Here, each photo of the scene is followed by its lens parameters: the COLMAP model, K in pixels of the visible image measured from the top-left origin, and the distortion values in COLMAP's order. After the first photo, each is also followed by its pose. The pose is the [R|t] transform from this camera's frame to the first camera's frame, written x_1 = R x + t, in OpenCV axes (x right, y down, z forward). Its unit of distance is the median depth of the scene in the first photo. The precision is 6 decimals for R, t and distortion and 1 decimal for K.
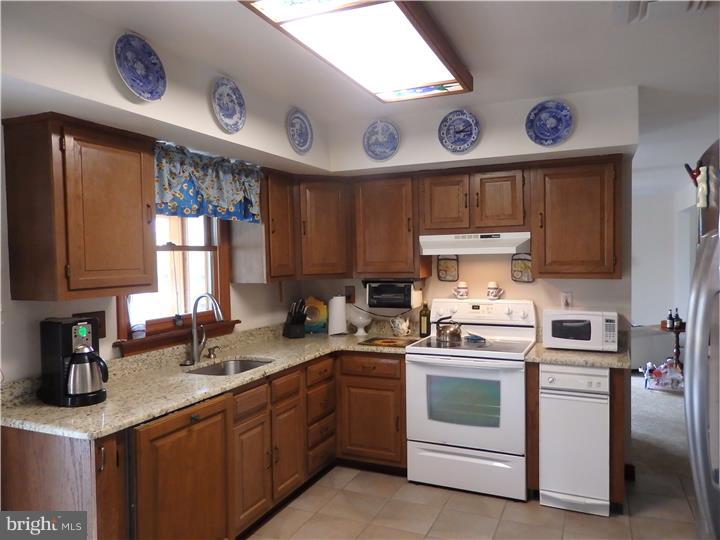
lens RADIAL K [[534.0, 0, 358.8], [0, 534.0, 273.7], [0, 0, 1]] dist [0.006035, 0.009452]
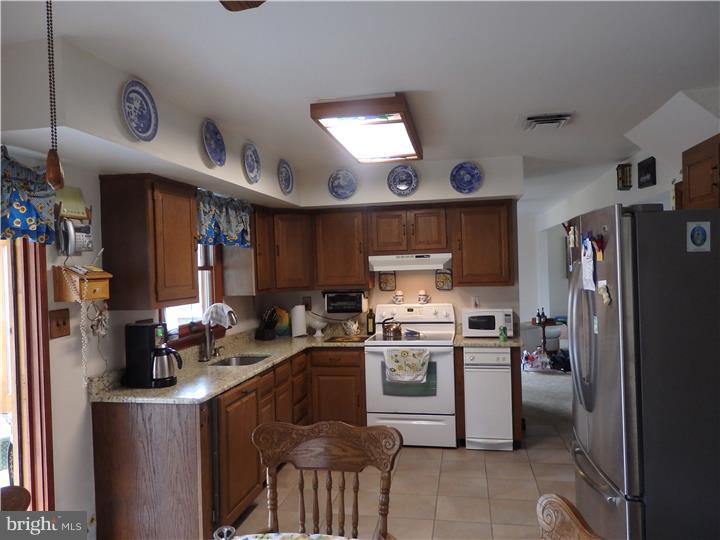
lens RADIAL K [[534.0, 0, 360.1], [0, 534.0, 268.3], [0, 0, 1]] dist [0.006035, 0.009452]
pose [[0.974398, -0.013636, 0.224418, -0.232842], [0.021585, 0.999222, -0.033002, 0.001439], [-0.223794, 0.037001, 0.973934, -0.305913]]
